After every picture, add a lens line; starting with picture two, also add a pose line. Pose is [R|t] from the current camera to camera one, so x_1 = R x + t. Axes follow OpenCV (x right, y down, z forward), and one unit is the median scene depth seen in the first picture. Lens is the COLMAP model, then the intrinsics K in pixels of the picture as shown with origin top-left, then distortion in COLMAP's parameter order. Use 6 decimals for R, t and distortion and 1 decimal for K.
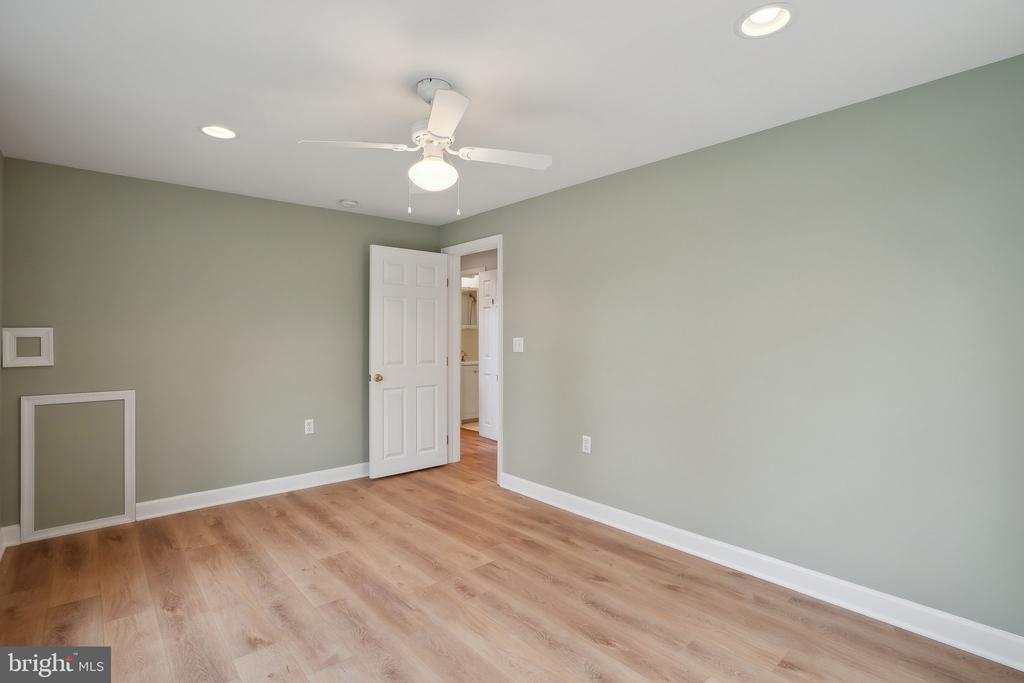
lens RADIAL K [[490.3, 0, 512.7], [0, 490.3, 336.6], [0, 0, 1]] dist [-0.036922, 0.005752]
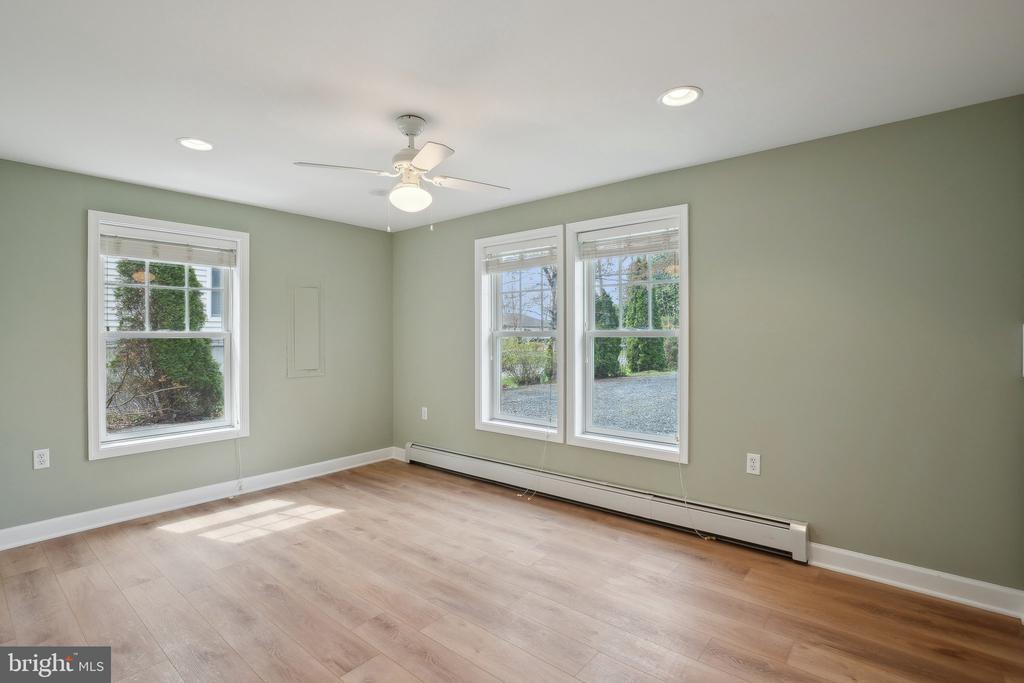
lens RADIAL K [[490.3, 0, 511.2], [0, 490.3, 338.8], [0, 0, 1]] dist [-0.036922, 0.005752]
pose [[-0.988637, 0.005021, -0.150240, -0.205683], [0.003543, 0.999943, 0.010103, -0.006938], [0.150282, 0.009456, -0.988598, 1.997876]]
